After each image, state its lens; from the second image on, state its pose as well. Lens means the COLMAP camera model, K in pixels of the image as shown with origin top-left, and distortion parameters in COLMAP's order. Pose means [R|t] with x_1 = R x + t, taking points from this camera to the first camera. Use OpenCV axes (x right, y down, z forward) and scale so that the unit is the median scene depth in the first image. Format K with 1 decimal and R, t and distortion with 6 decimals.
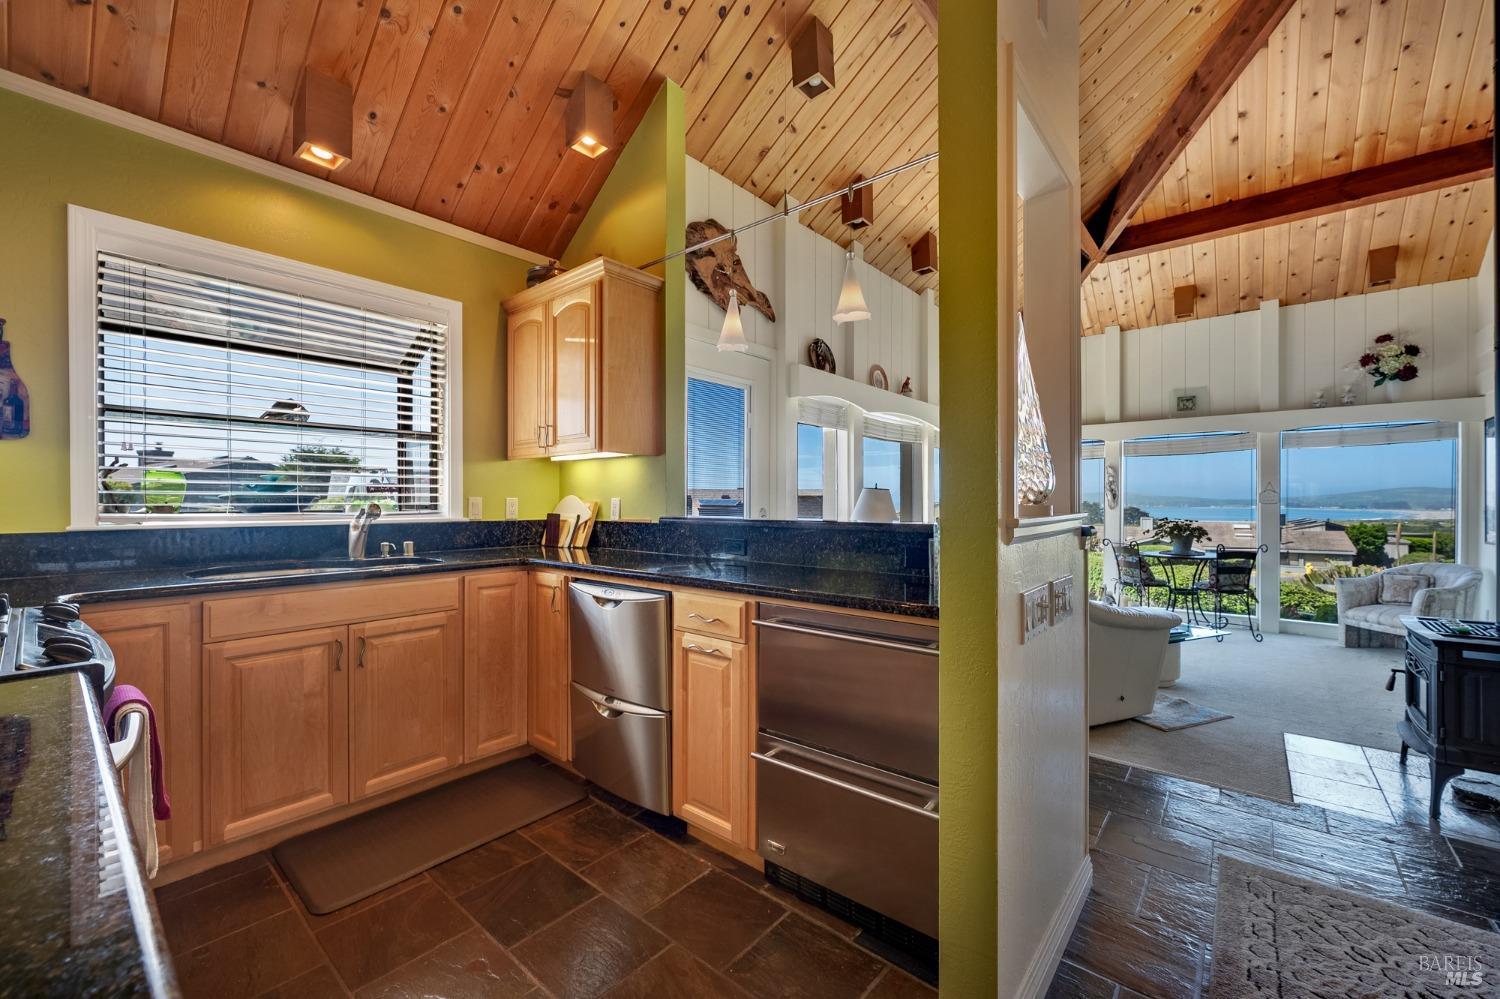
lens RADIAL K [[597.1, 0, 747.3], [0, 597.1, 504.0], [0, 0, 1]] dist [-0.008948, 0.001593]
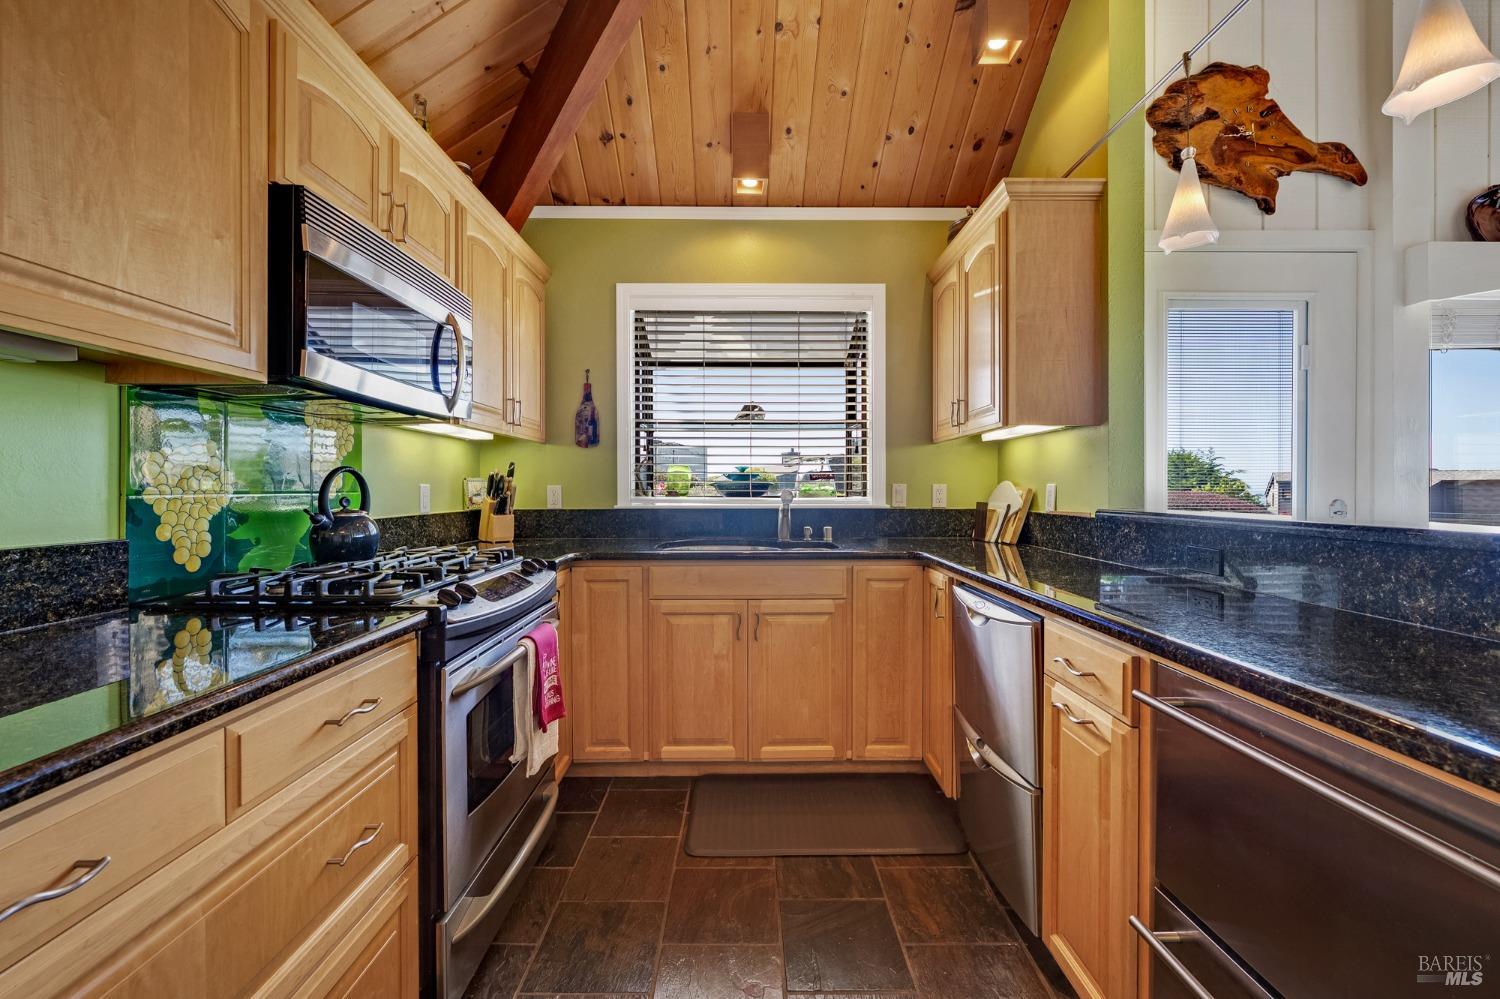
lens RADIAL K [[597.1, 0, 749.0], [0, 597.1, 491.8], [0, 0, 1]] dist [-0.008948, 0.001593]
pose [[0.649664, 0.003511, -0.760213, 0.139363], [-0.003060, 0.999993, 0.002003, 0.000546], [0.760215, 0.001025, 0.649671, 0.228880]]
